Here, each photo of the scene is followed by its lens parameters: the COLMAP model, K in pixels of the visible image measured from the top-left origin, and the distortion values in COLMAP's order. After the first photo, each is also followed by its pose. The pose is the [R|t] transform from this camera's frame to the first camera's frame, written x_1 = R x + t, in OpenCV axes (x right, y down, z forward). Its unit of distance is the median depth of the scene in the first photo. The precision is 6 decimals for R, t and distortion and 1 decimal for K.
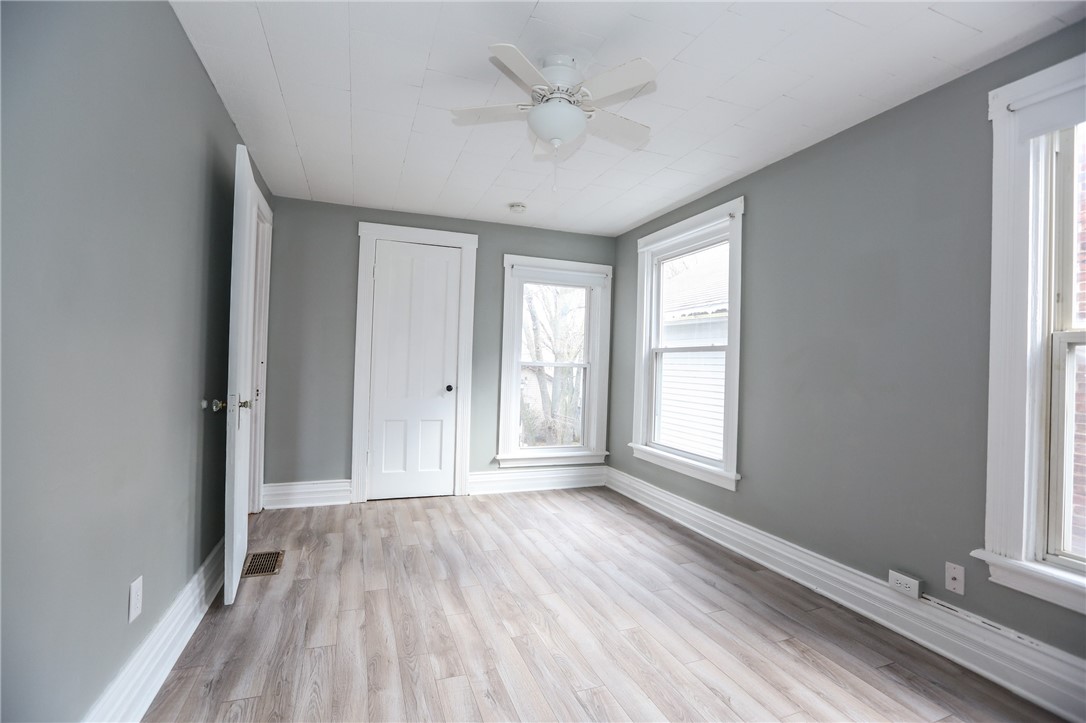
lens RADIAL K [[490.9, 0, 541.3], [0, 490.9, 361.0], [0, 0, 1]] dist [-0.055608, 0.020598]
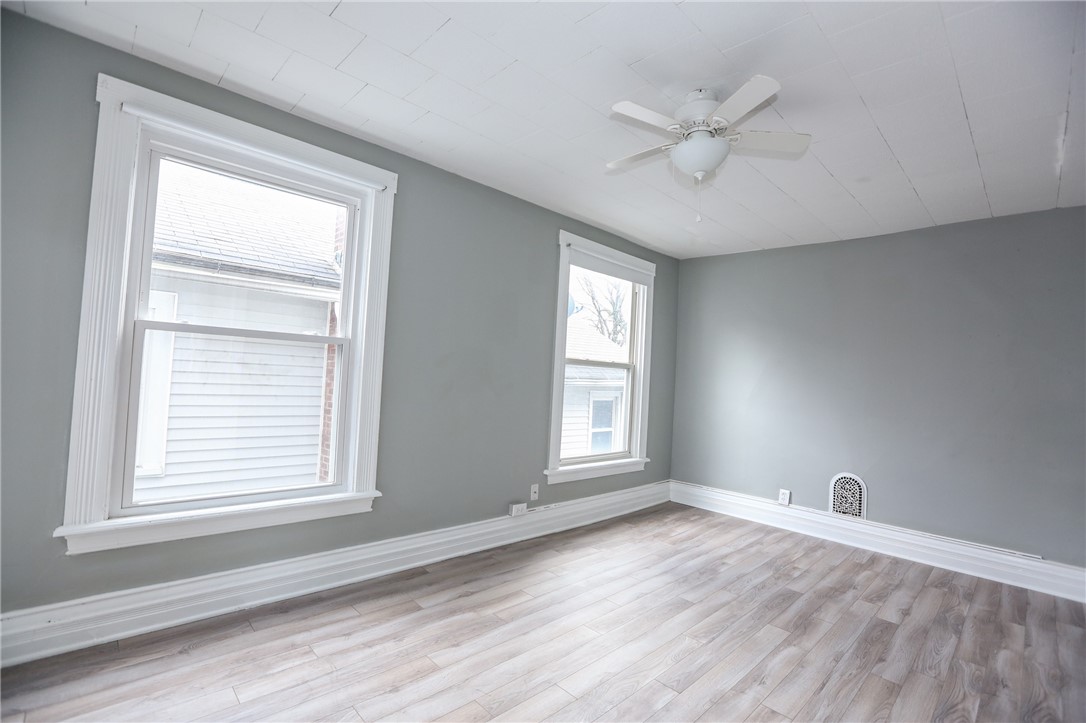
lens RADIAL K [[490.9, 0, 541.3], [0, 490.9, 361.0], [0, 0, 1]] dist [-0.055608, 0.020598]
pose [[-0.390157, -0.021254, 0.920503, -0.559220], [-0.072145, 0.997366, -0.007550, -0.013942], [-0.917918, -0.069355, -0.390662, 1.183548]]
